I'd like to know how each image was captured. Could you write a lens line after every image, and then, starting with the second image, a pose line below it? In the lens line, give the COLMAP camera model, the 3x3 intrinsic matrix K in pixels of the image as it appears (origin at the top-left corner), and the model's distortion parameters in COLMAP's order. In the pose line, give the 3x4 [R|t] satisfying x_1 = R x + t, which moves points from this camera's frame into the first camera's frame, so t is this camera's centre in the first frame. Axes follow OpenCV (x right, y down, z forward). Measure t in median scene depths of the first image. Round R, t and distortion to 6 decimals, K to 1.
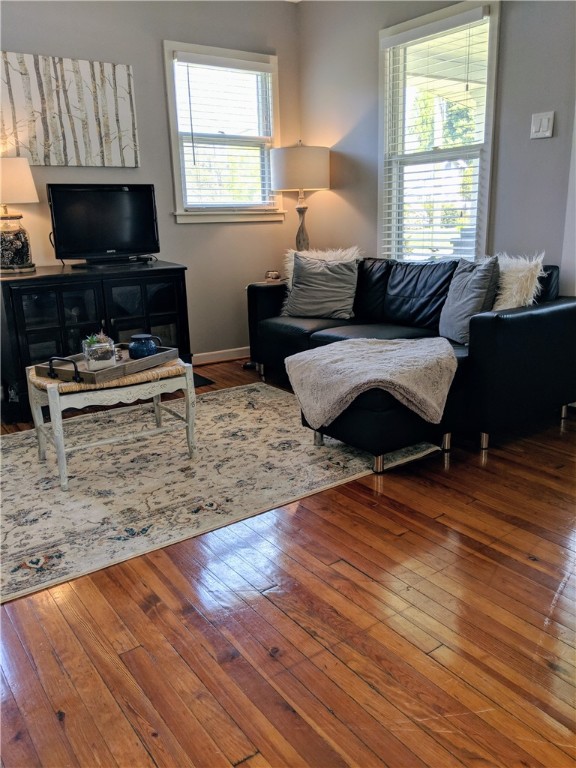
lens RADIAL K [[617.3, 0, 299.2], [0, 617.3, 384.5], [0, 0, 1]] dist [0.077989, -0.171611]
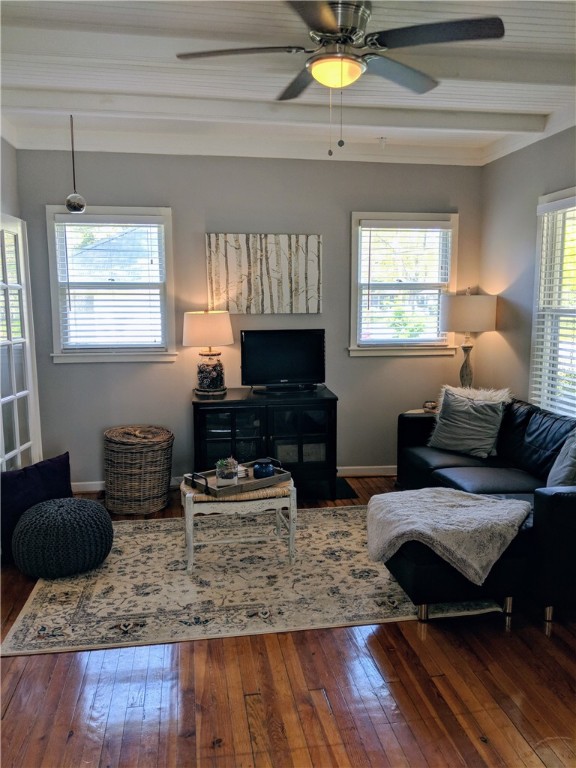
lens RADIAL K [[617.3, 0, 299.2], [0, 617.3, 384.5], [0, 0, 1]] dist [0.077989, -0.171611]
pose [[0.892898, 0.085615, -0.442044, 0.290294], [-0.138422, 0.986406, -0.088555, -0.106622], [0.428453, 0.140259, 0.892611, -0.102444]]
